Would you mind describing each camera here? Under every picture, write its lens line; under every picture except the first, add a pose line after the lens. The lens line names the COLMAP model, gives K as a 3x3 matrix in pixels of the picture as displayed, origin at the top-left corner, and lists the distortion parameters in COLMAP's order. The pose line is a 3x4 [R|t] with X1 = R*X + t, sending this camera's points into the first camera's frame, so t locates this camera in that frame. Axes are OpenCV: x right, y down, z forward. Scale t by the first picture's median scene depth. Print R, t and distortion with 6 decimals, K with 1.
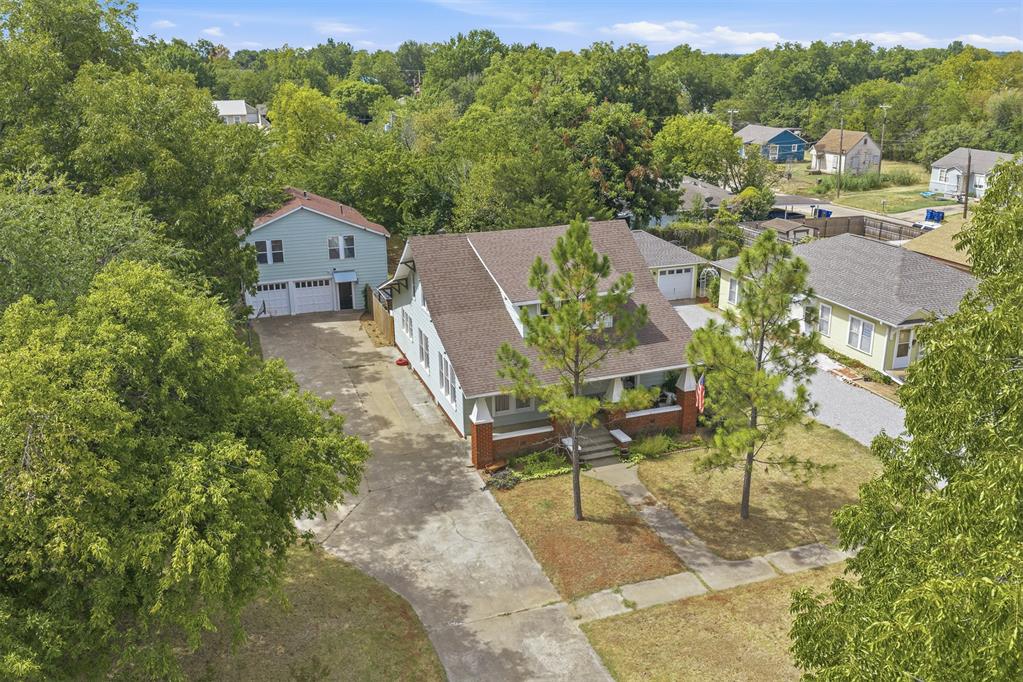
lens RADIAL K [[826.3, 0, 516.1], [0, 826.3, 330.6], [0, 0, 1]] dist [0.013067, 0.003968]
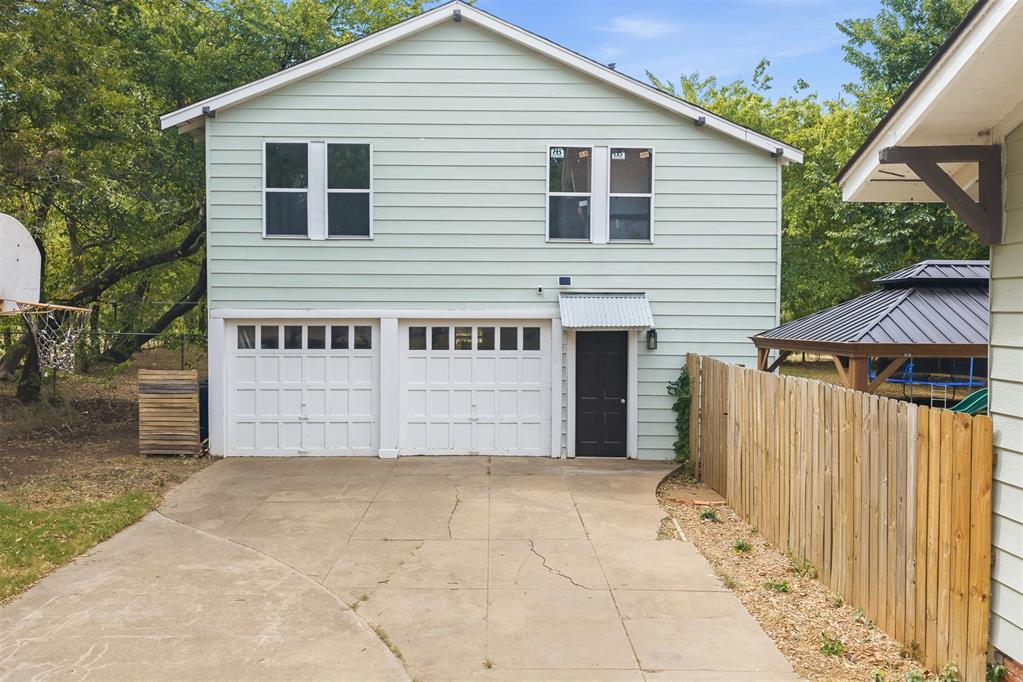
lens RADIAL K [[826.3, 0, 516.1], [0, 826.3, 330.6], [0, 0, 1]] dist [0.013067, 0.003968]
pose [[0.943336, 0.014507, -0.331523, -0.156334], [-0.107701, 0.958347, -0.264521, 0.006298], [0.313877, 0.285238, 0.905605, 0.800991]]
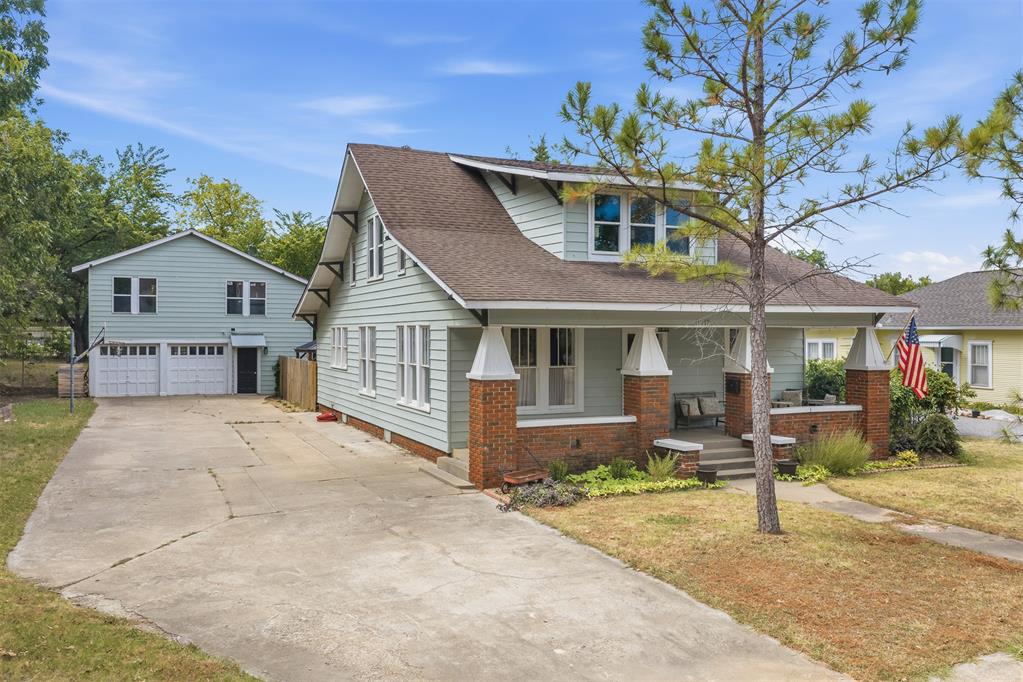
lens RADIAL K [[845.9, 0, 511.5], [0, 845.9, 341.0], [0, 0, 1]] dist [0.002171, 0.000836]
pose [[0.997705, 0.009249, 0.067072, -0.039653], [0.010506, 0.957477, -0.288318, 0.140858], [-0.066887, 0.288361, 0.955183, 0.335433]]
